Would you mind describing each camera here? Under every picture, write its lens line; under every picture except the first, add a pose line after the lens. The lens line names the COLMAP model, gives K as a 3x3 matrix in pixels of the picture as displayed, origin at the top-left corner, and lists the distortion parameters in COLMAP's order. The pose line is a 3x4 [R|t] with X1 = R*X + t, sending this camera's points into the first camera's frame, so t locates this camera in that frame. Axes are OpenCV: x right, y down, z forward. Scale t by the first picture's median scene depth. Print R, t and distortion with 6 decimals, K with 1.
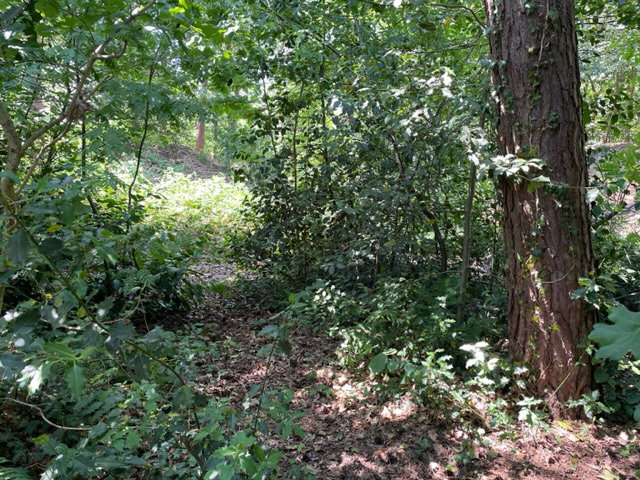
lens RADIAL K [[485.7, 0, 316.0], [0, 485.7, 238.9], [0, 0, 1]] dist [0.077026, -0.003841]
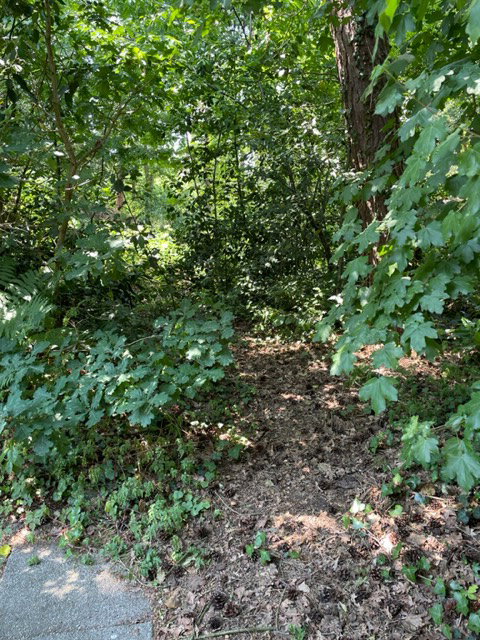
lens RADIAL K [[485.7, 0, 244.4], [0, 485.7, 321.4], [0, 0, 1]] dist [0.077026, -0.003841]
pose [[0.999322, -0.031716, 0.018672, -0.002446], [0.031024, 0.998860, 0.036286, 0.113565], [-0.019802, -0.035682, 0.999167, -0.271396]]
